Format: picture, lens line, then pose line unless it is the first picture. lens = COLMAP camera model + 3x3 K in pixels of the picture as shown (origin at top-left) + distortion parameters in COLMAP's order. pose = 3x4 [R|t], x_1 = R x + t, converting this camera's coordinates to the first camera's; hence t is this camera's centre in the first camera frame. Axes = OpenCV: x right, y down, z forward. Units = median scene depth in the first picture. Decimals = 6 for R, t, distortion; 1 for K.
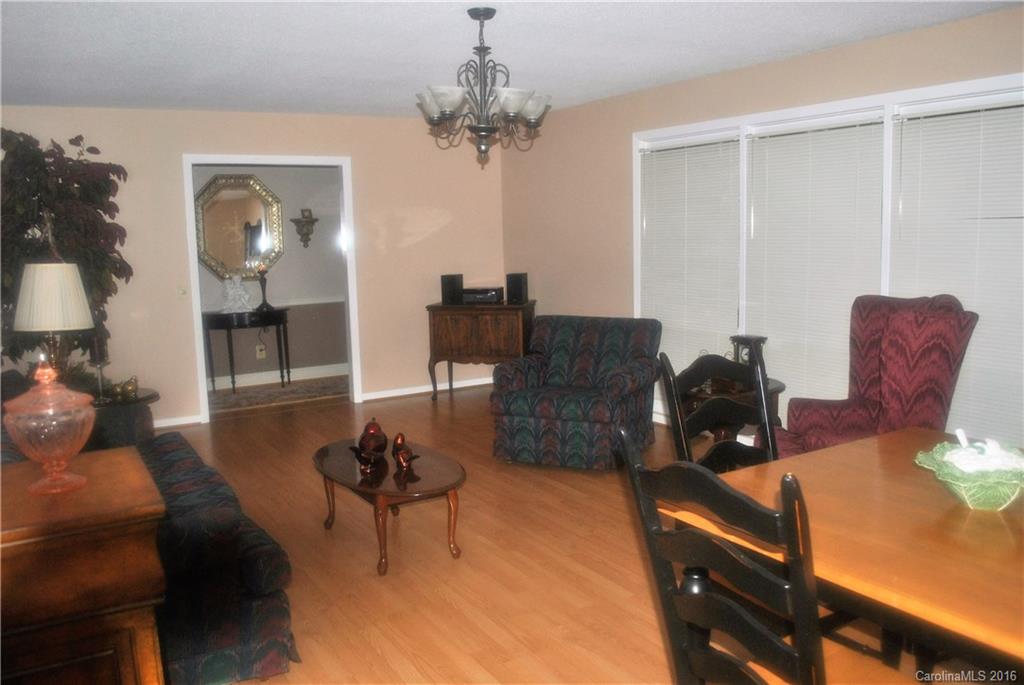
lens RADIAL K [[822.5, 0, 512.0], [0, 822.5, 342.5], [0, 0, 1]] dist [-0.001505, -0.000393]
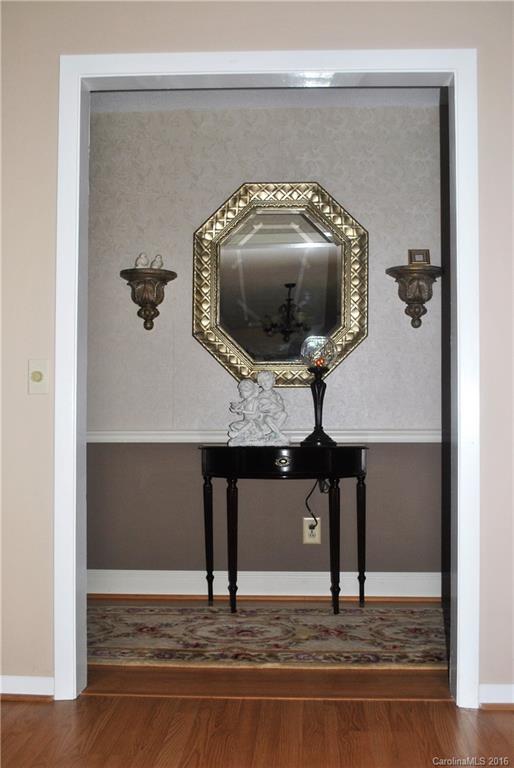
lens RADIAL K [[795.0, 0, 257.0], [0, 795.0, 384.0], [0, 0, 1]] dist [-0.002970, -0.002537]
pose [[0.824438, 0.017902, -0.565669, -0.061551], [-0.102049, 0.987819, -0.117469, -0.016787], [0.556676, 0.154572, 0.816222, 0.587416]]
